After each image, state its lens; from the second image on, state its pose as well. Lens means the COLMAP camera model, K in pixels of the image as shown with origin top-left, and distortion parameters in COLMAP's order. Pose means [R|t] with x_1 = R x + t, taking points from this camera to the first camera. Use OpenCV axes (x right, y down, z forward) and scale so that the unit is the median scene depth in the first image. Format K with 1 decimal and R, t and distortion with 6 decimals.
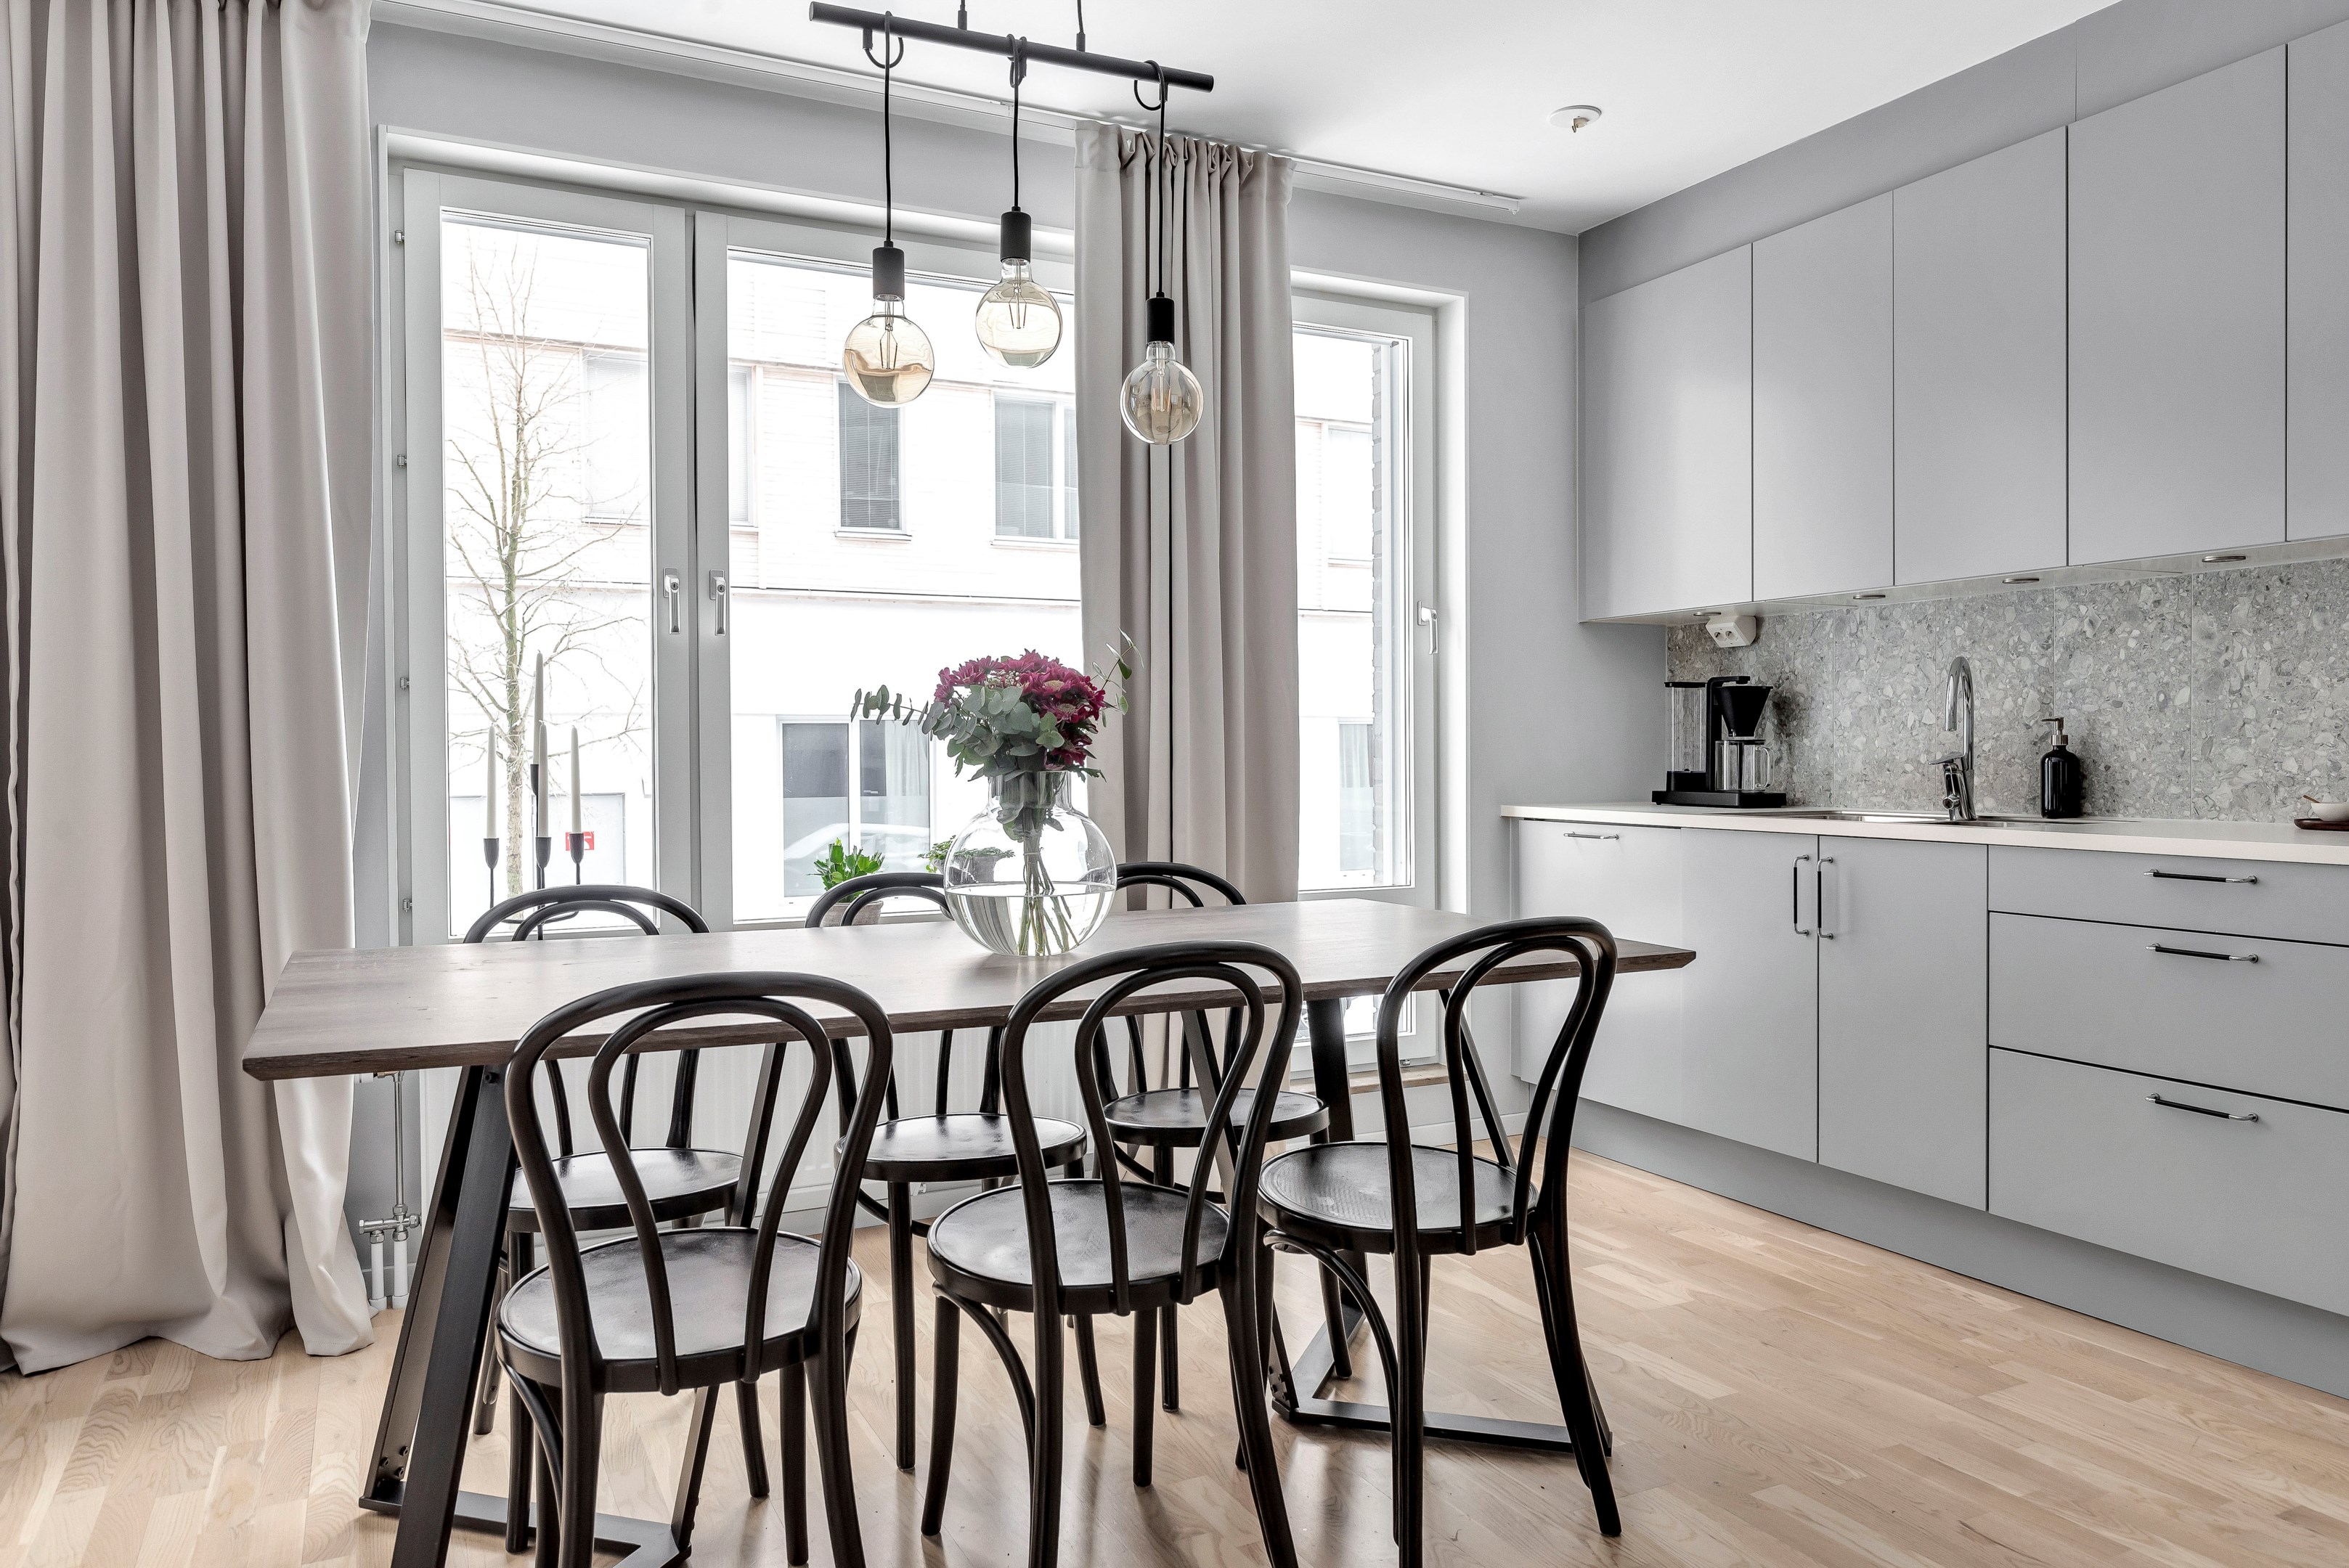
lens RADIAL K [[1576.4, 0, 1178.3], [0, 1576.4, 771.8], [0, 0, 1]] dist [0.000720, -0.003740]
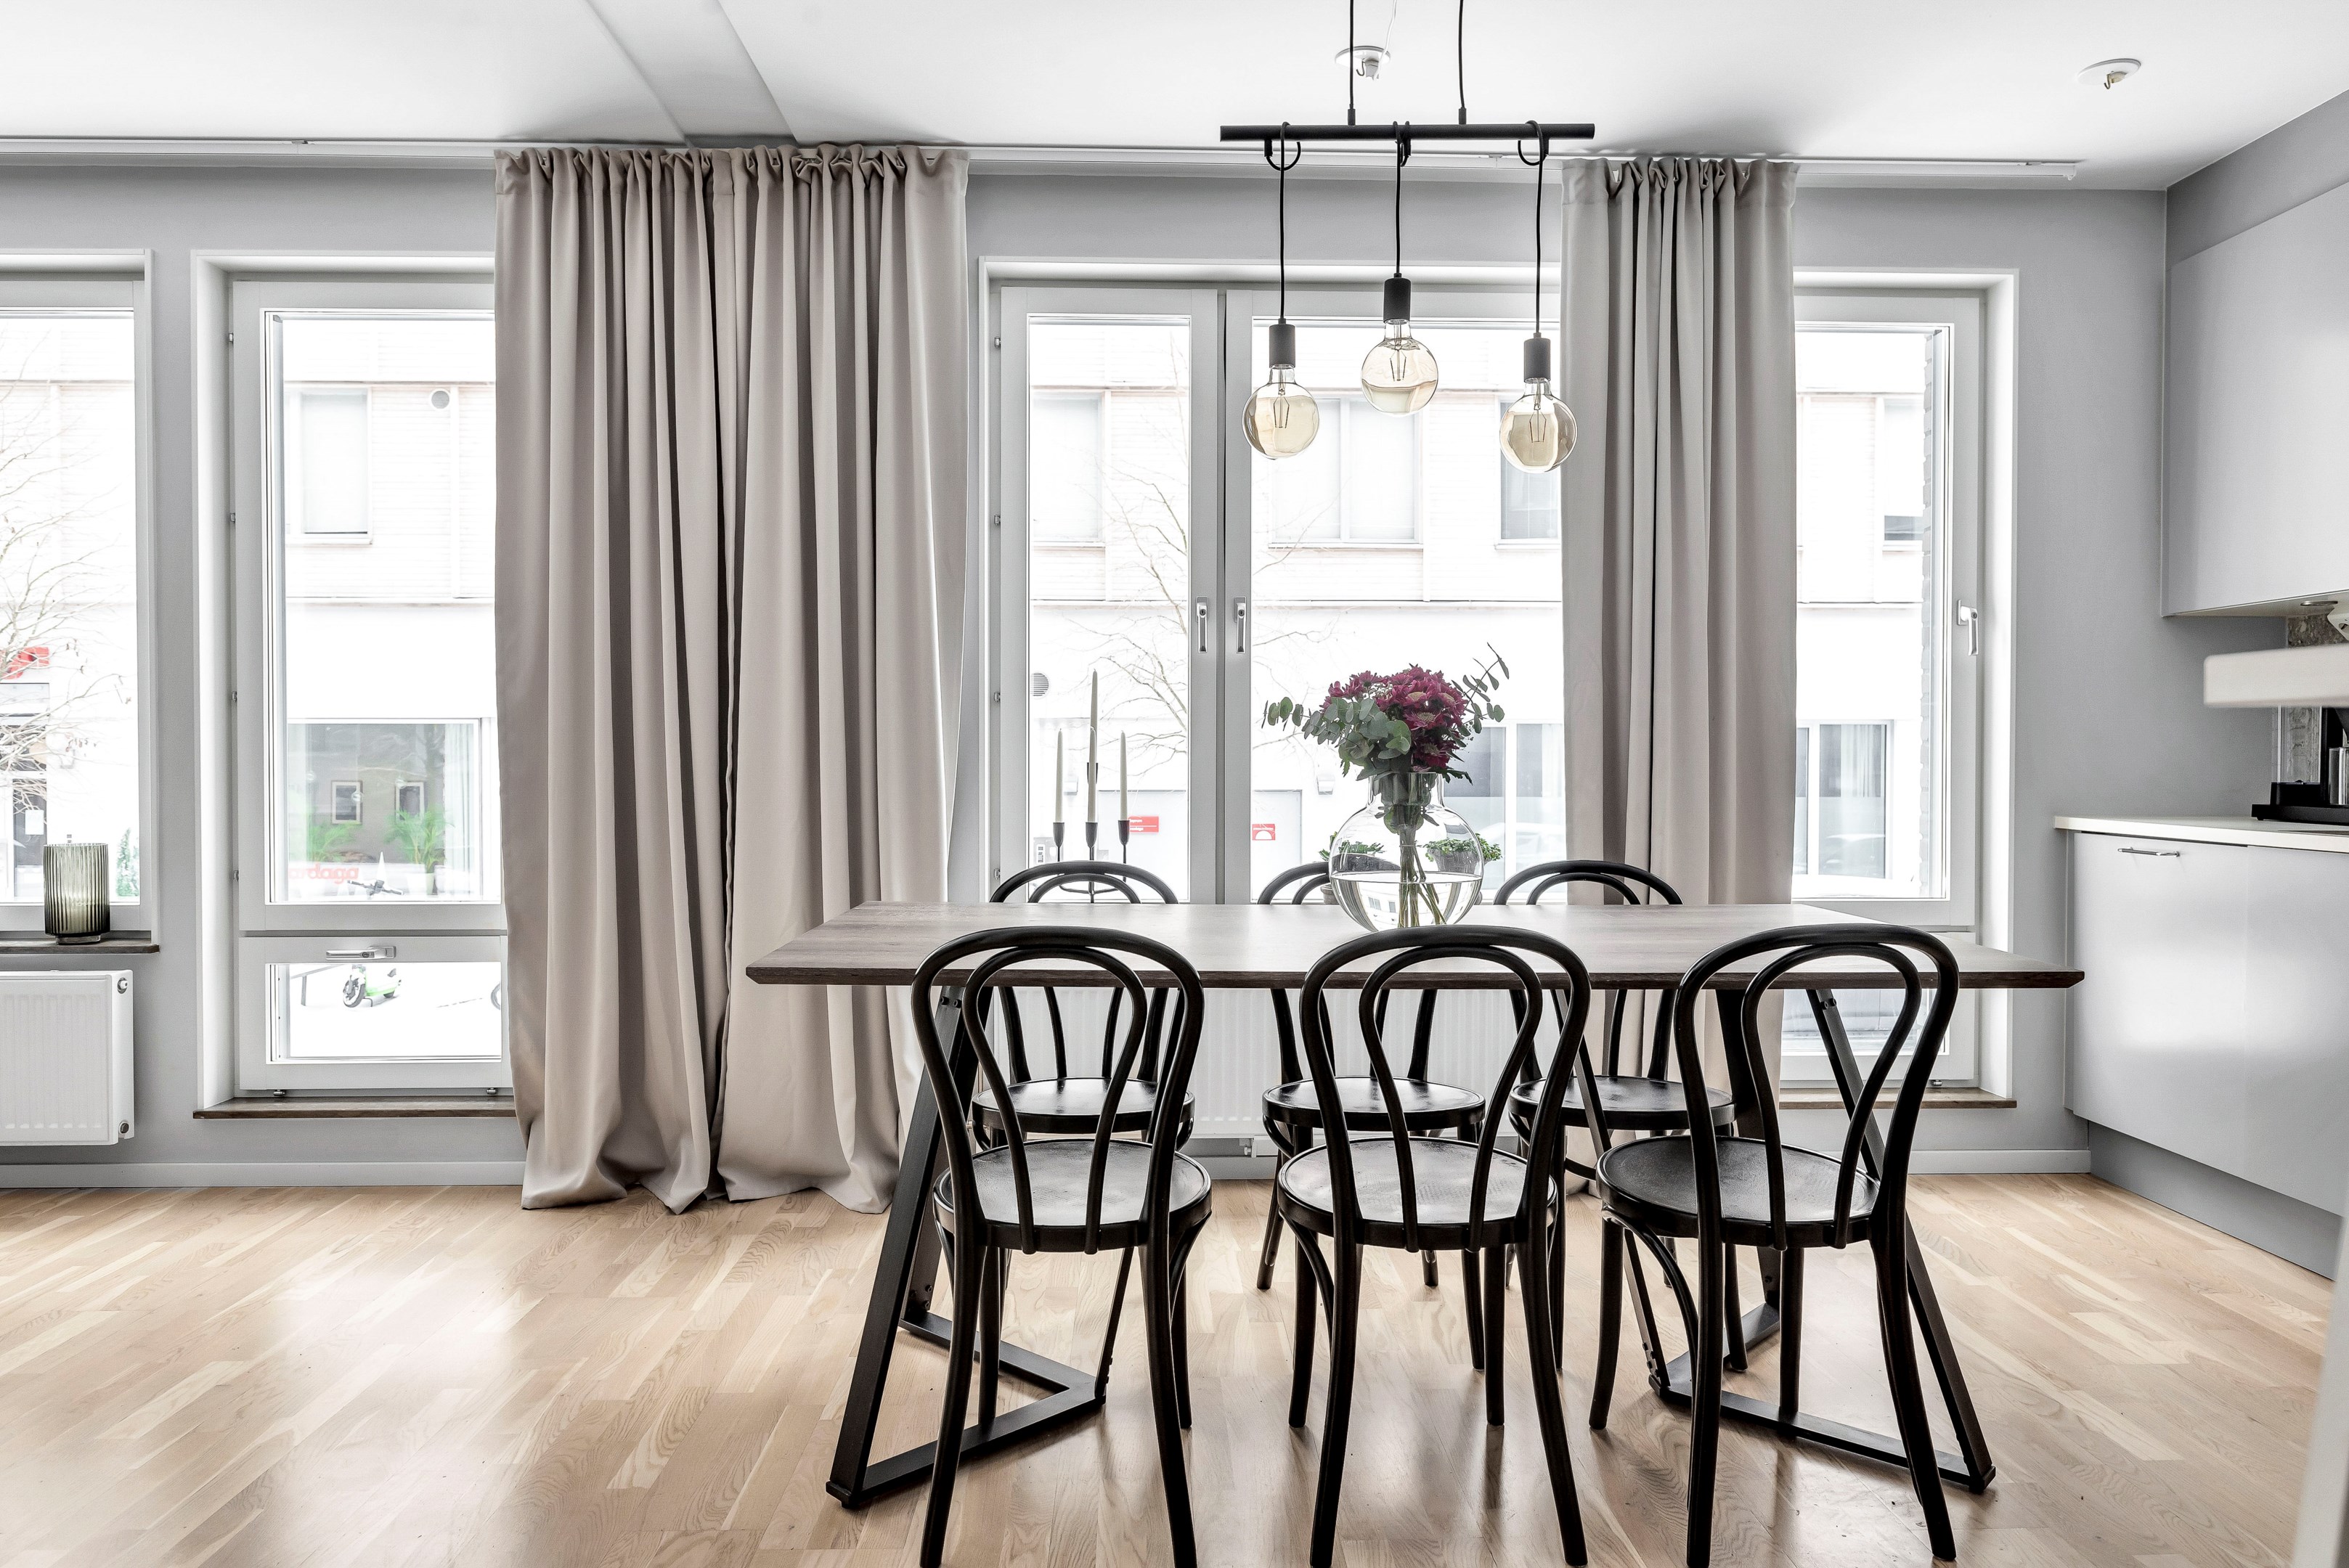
lens RADIAL K [[1519.8, 0, 1185.5], [0, 1519.8, 773.7], [0, 0, 1]] dist [-0.009735, 0.004429]
pose [[0.907475, 0.012344, -0.419926, 0.152394], [-0.012087, 0.999922, 0.003274, -0.000967], [0.419933, 0.002105, 0.907553, -0.034739]]
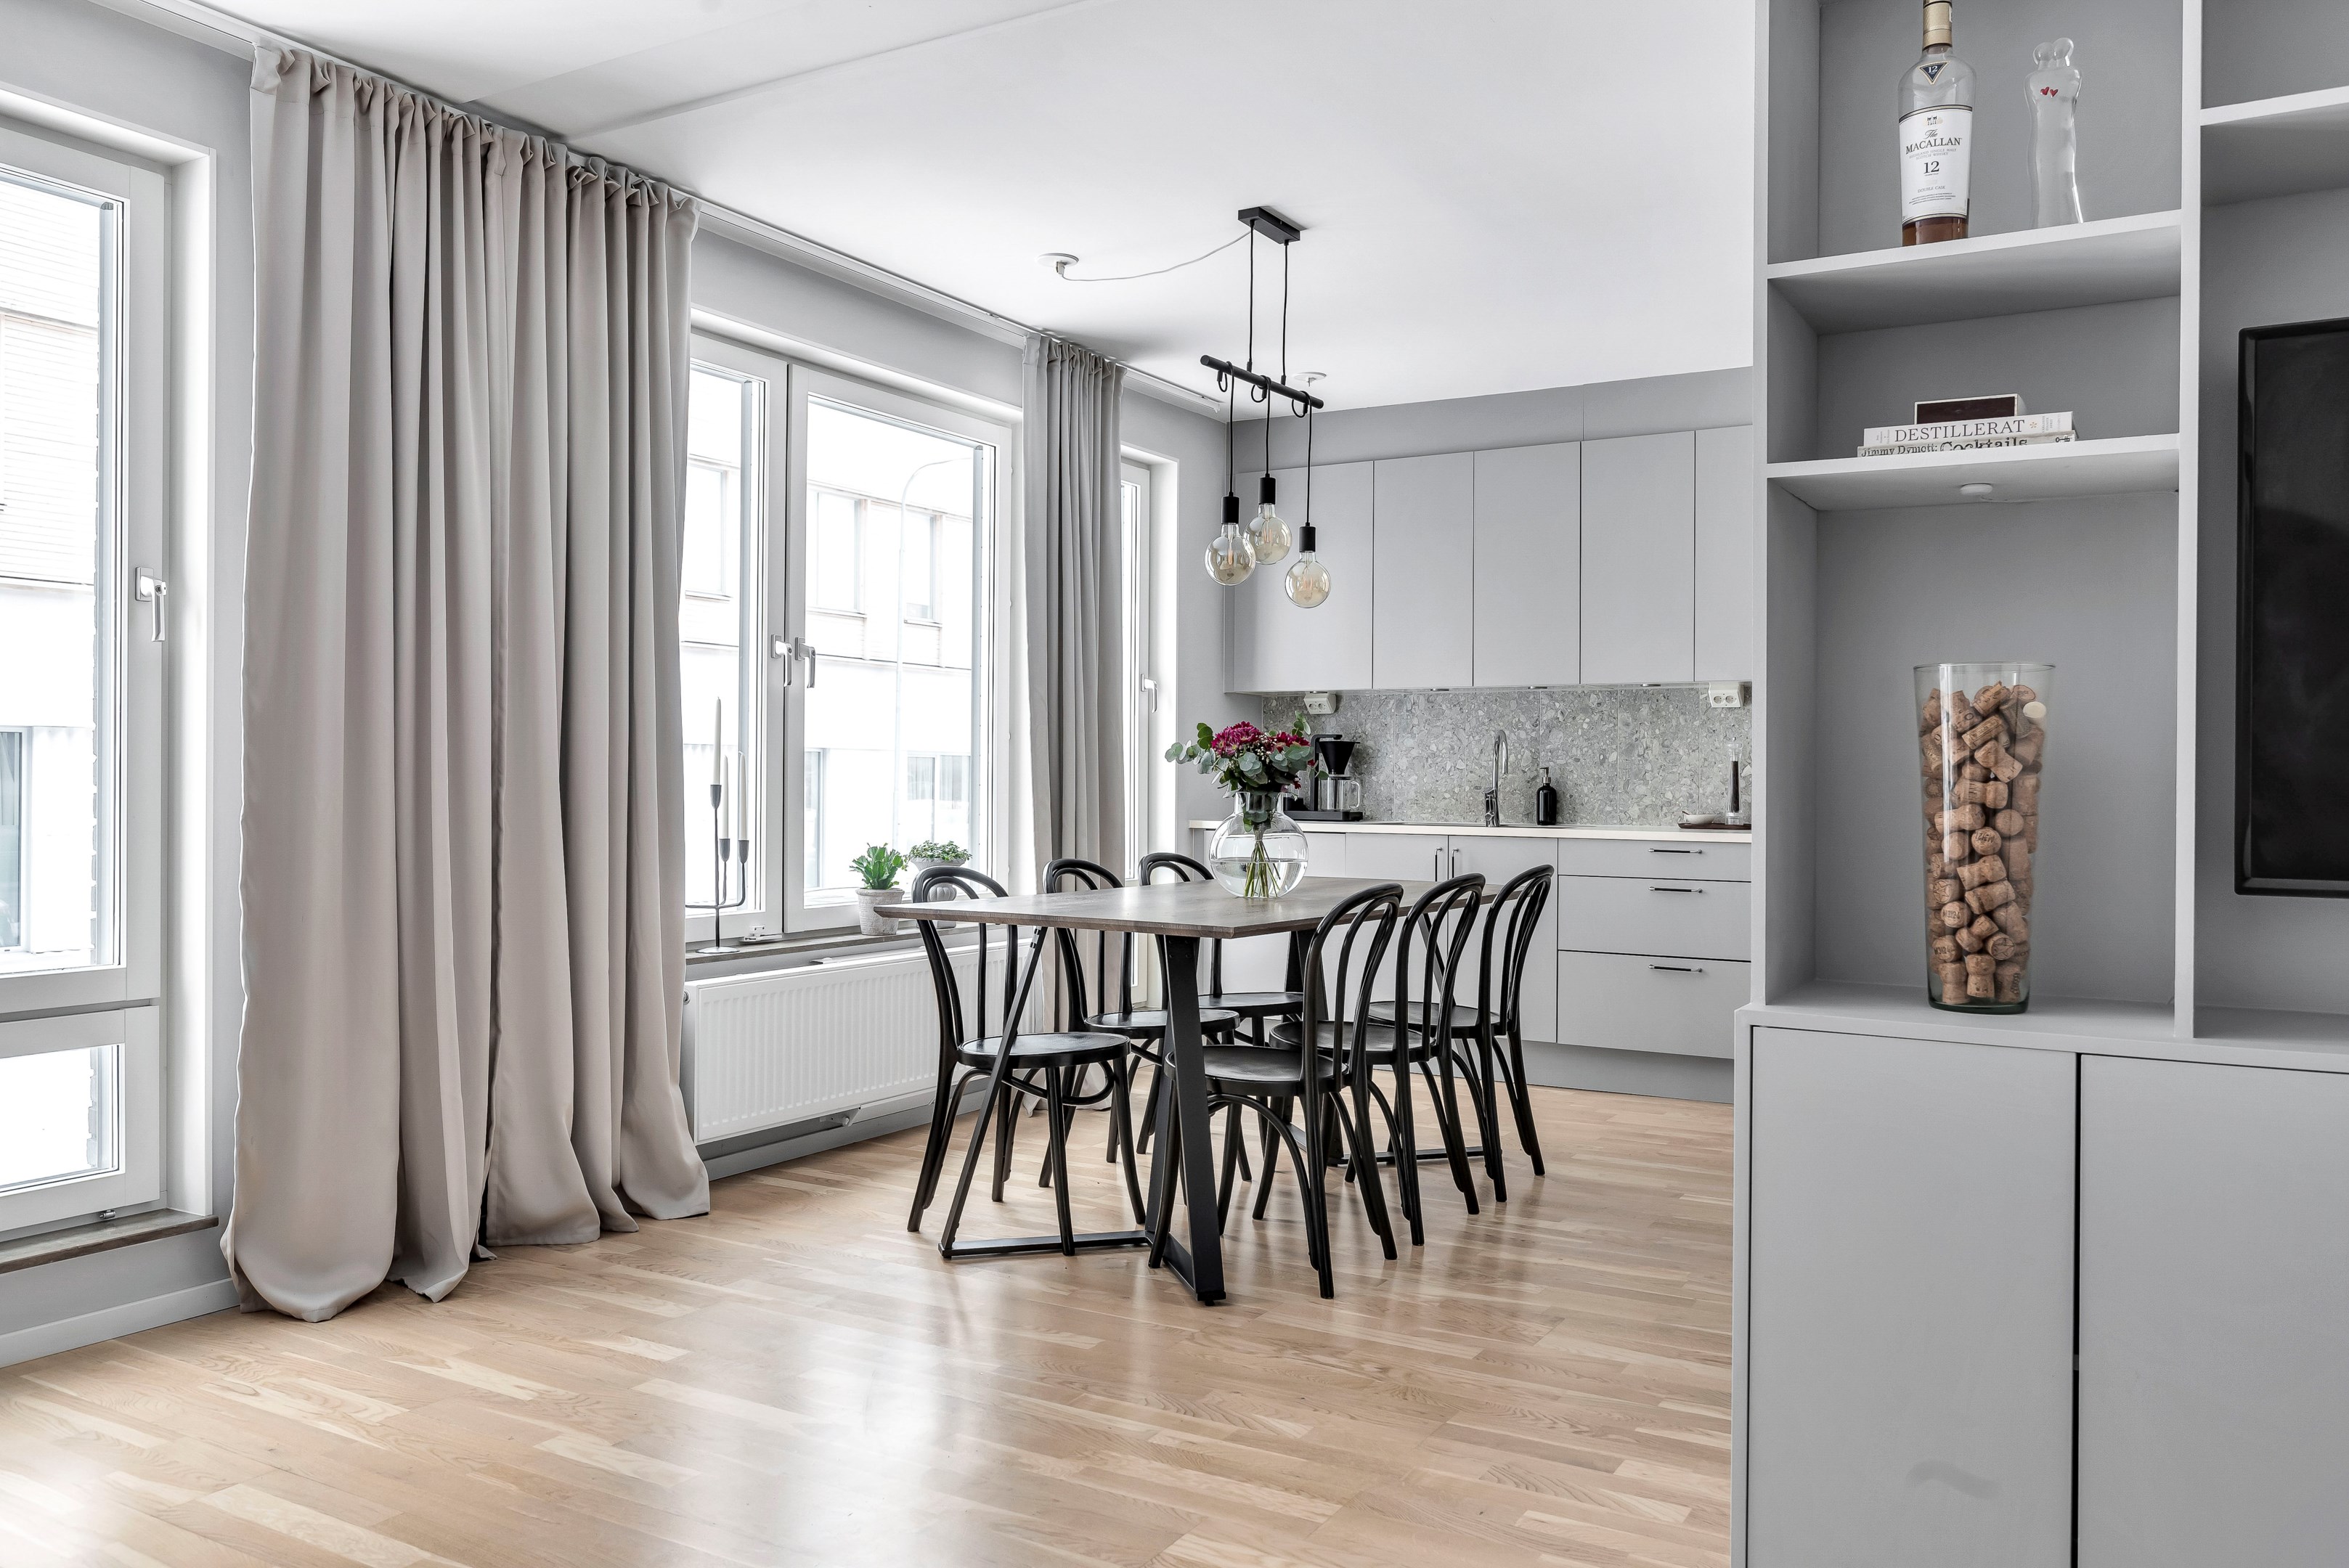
lens RADIAL K [[1712.3, 0, 1176.0], [0, 1712.3, 758.9], [0, 0, 1]] dist [-0.011409, 0.011153]
pose [[0.844225, 0.018989, 0.535653, -0.840573], [-0.005095, 0.999611, -0.027406, 0.010800], [-0.535965, 0.020408, 0.843993, -0.388934]]
